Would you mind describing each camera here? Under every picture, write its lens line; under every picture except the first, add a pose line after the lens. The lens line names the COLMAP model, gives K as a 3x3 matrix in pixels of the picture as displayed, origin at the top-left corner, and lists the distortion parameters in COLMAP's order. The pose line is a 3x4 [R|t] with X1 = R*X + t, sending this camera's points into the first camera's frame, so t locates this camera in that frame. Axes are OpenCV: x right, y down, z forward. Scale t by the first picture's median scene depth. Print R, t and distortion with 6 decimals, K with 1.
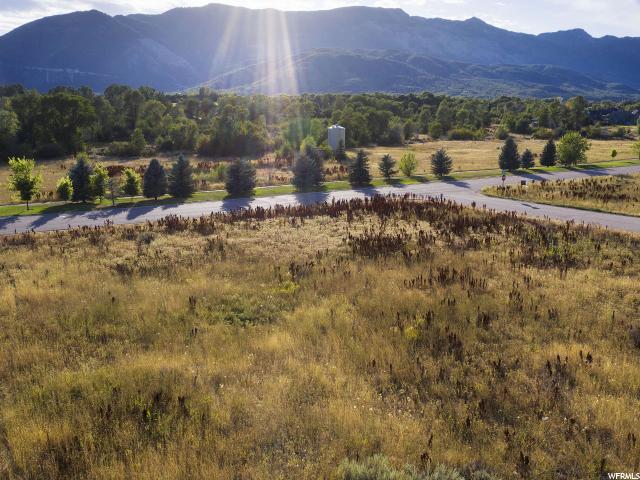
lens RADIAL K [[725.5, 0, 320.0], [0, 725.5, 240.0], [0, 0, 1]] dist [-0.015700, 0.001706]
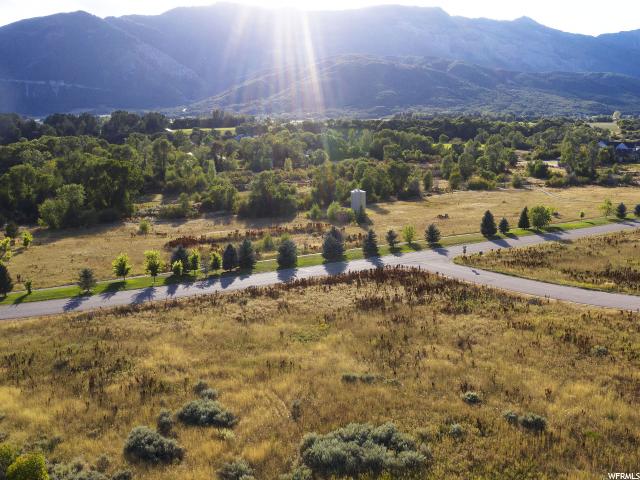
lens RADIAL K [[725.5, 0, 320.0], [0, 725.5, 240.0], [0, 0, 1]] dist [-0.015700, 0.001706]
pose [[0.998922, -0.026162, -0.038339, 0.016699], [0.023790, 0.997851, -0.061050, -0.028743], [0.039853, 0.060072, 0.997398, -0.565049]]
